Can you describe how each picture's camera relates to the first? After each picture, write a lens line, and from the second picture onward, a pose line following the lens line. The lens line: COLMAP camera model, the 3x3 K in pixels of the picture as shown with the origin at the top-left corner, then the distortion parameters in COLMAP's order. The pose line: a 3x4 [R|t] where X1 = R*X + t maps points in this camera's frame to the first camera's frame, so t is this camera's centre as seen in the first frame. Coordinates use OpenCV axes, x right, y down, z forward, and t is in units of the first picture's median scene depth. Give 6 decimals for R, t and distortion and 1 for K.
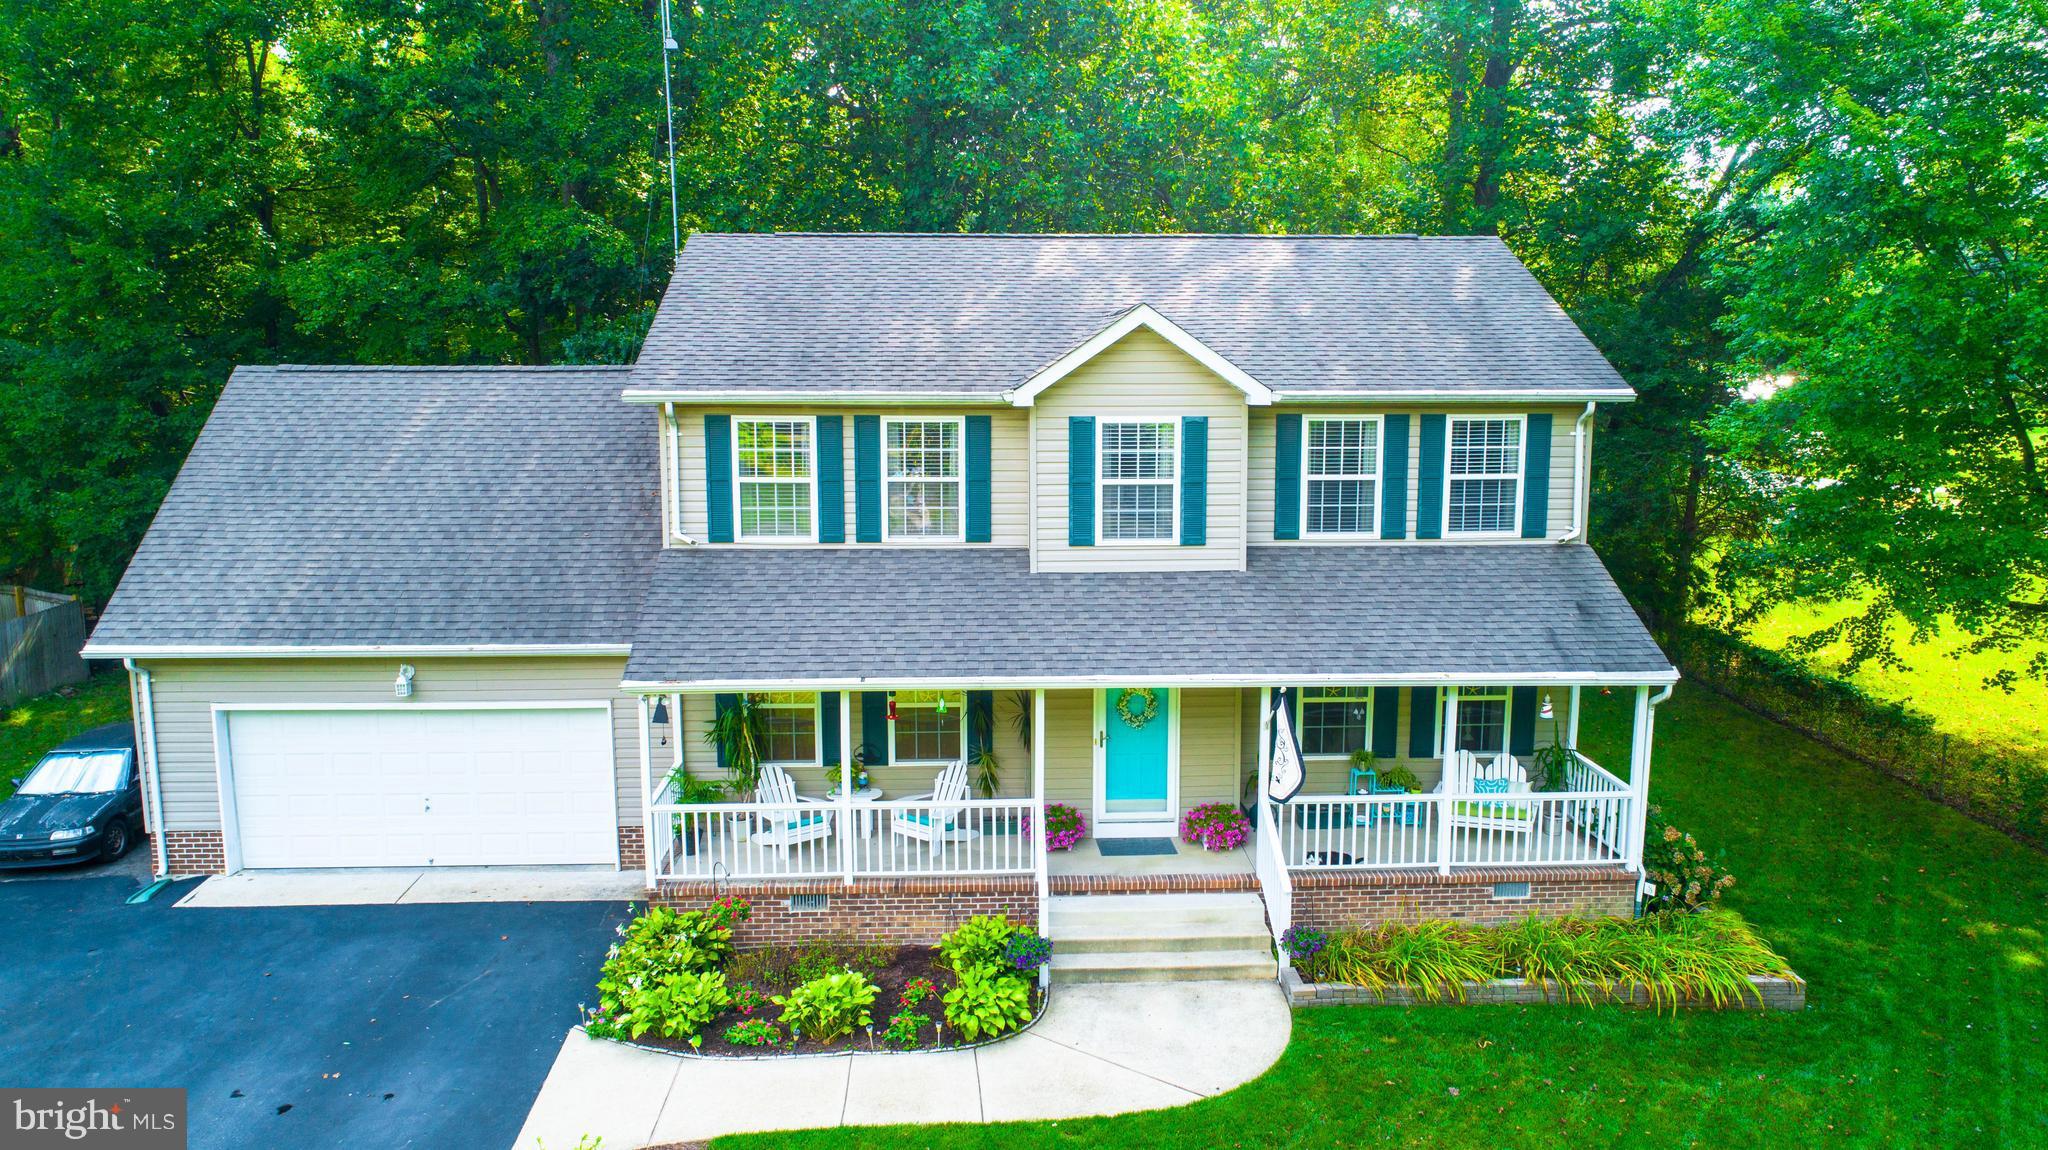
lens RADIAL K [[1421.6, 0, 1024.0], [0, 1421.6, 575.0], [0, 0, 1]] dist [-0.005660, 0.006533]
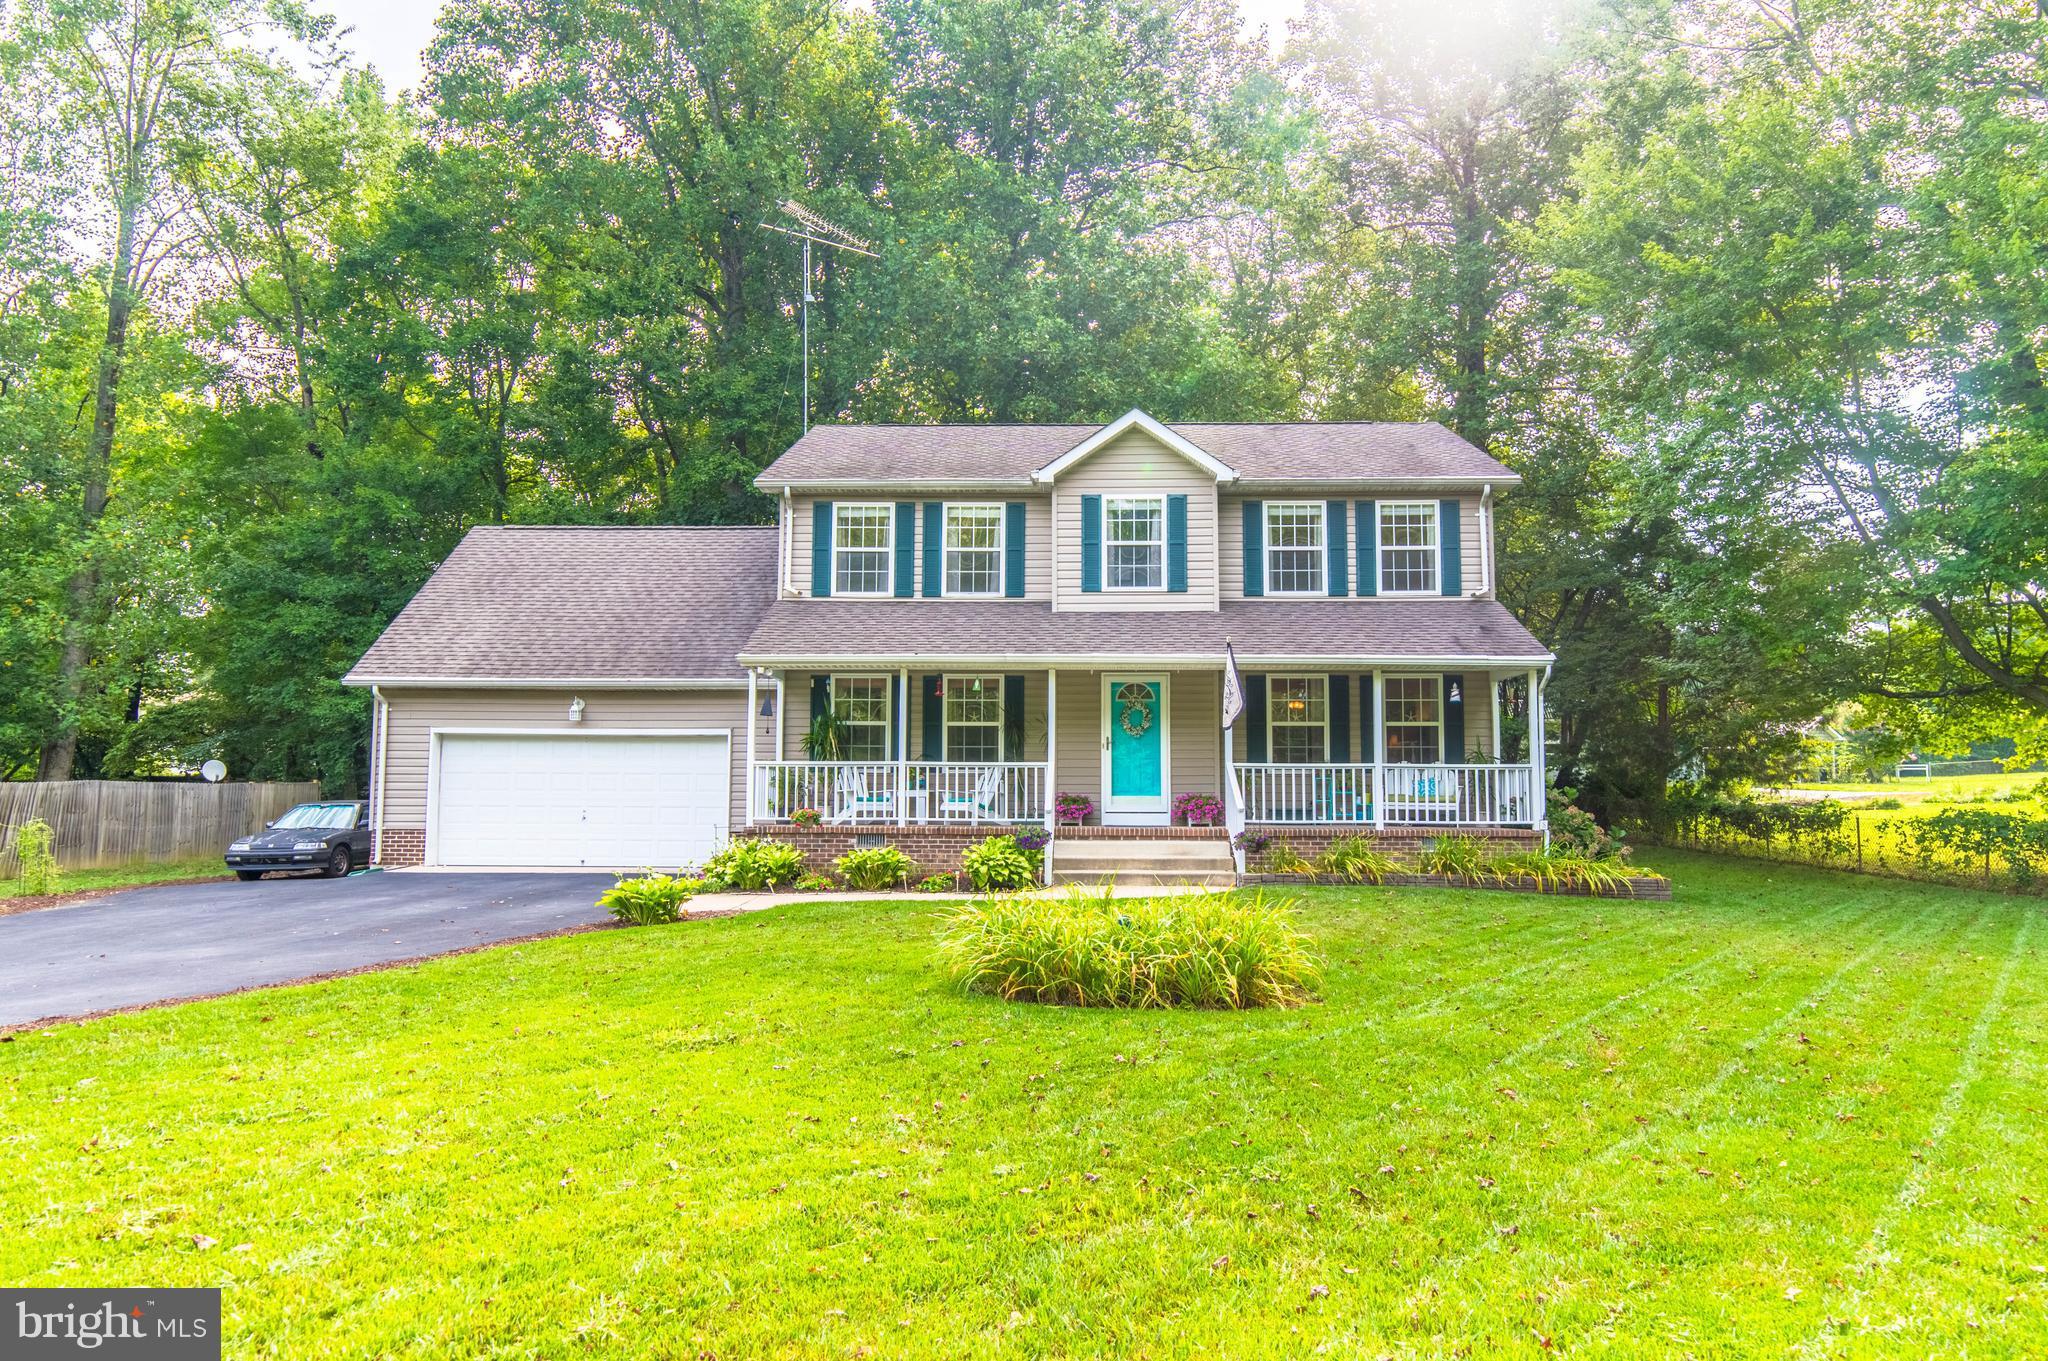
lens RADIAL K [[1302.4, 0, 1028.3], [0, 1302.4, 670.3], [0, 0, 1]] dist [0.020504, 0.000818]
pose [[0.996749, -0.000865, -0.080565, 0.077483], [-0.018025, 0.972204, -0.233442, 0.323752], [0.078527, 0.234135, 0.969028, -0.145748]]
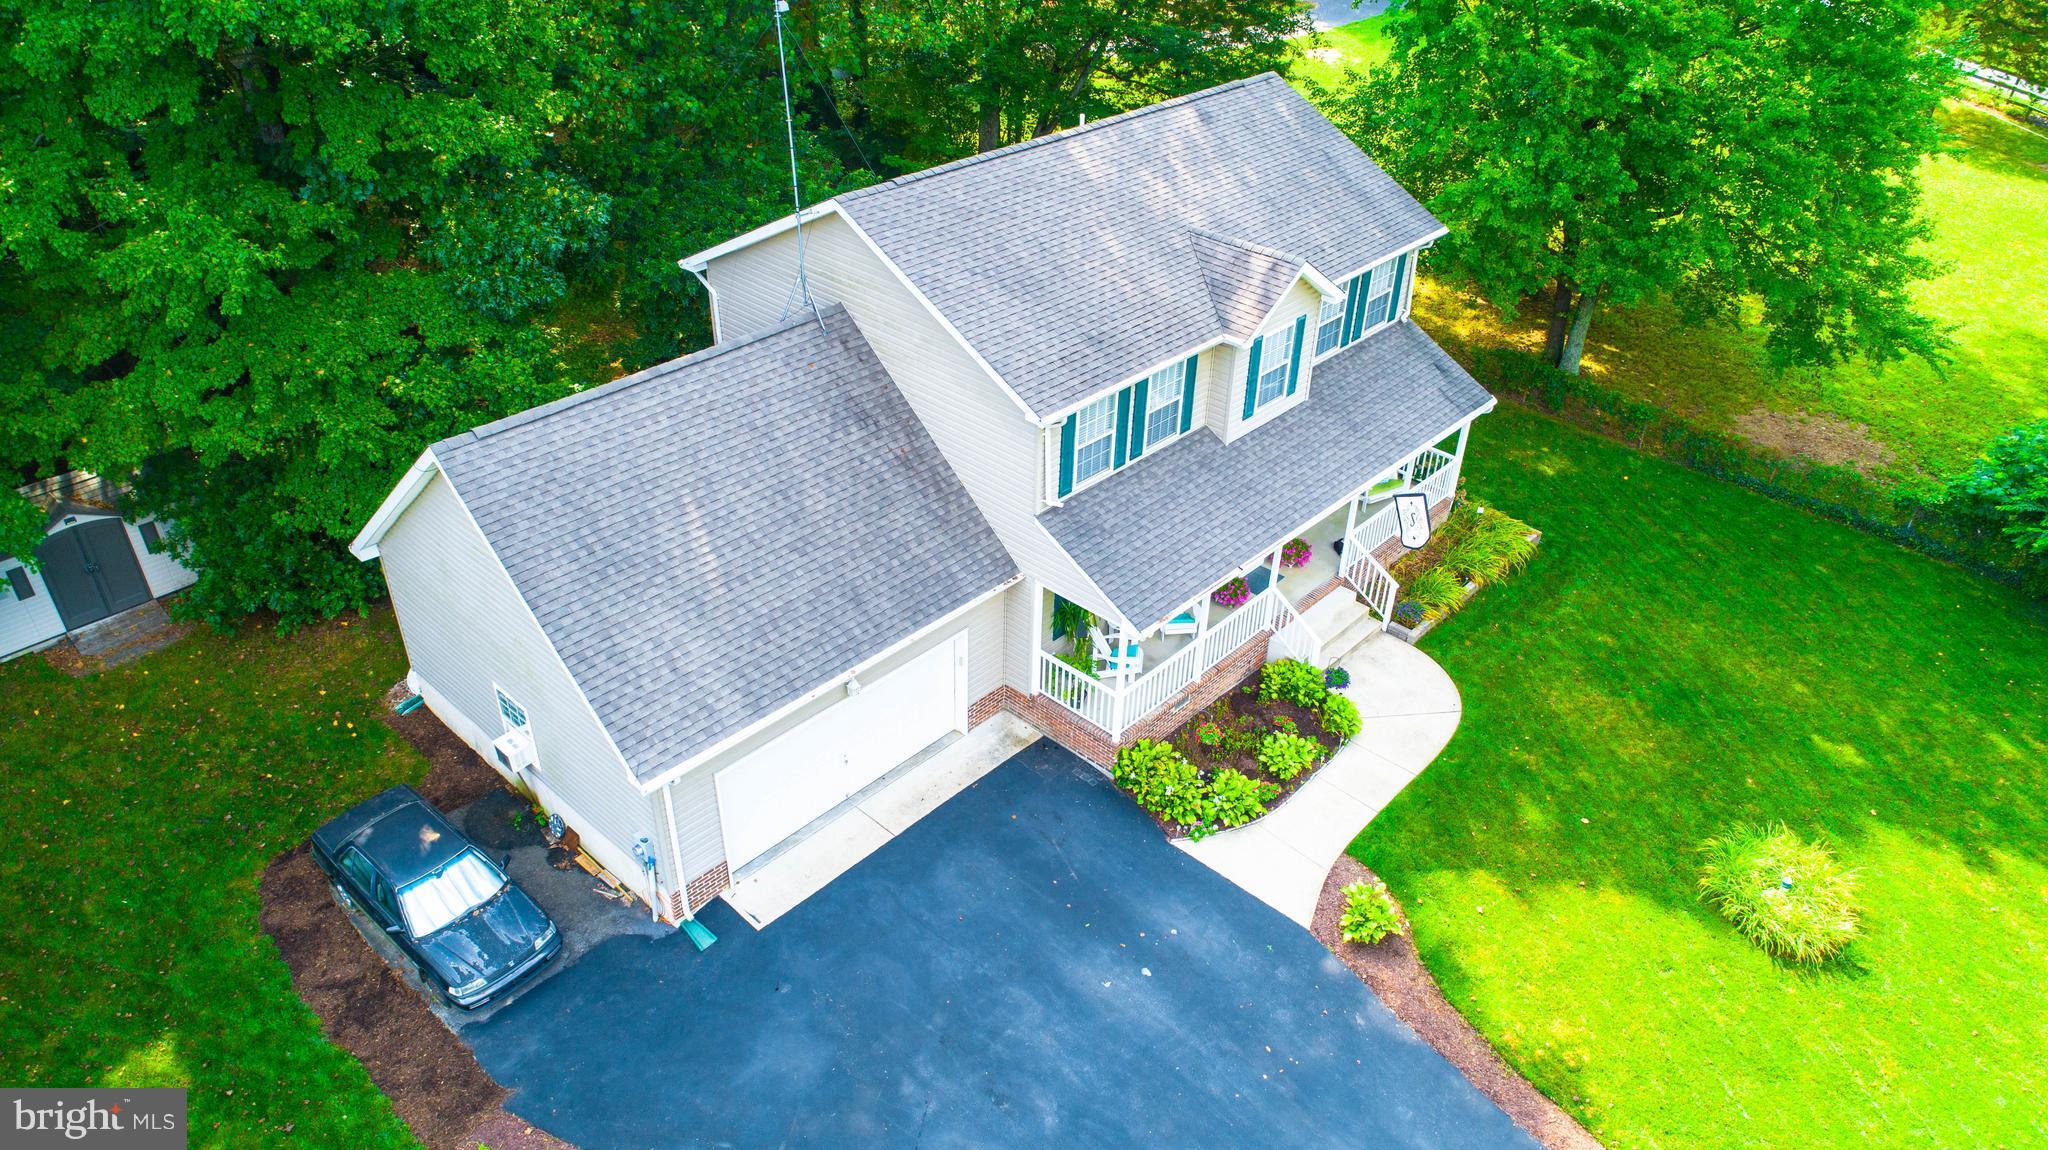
lens RADIAL K [[1421.6, 0, 1024.0], [0, 1421.6, 575.0], [0, 0, 1]] dist [-0.005660, 0.006533]
pose [[0.697551, -0.379349, 0.607880, -1.071099], [0.068839, 0.879914, 0.470119, -0.581134], [-0.713221, -0.286086, 0.639899, 0.166807]]
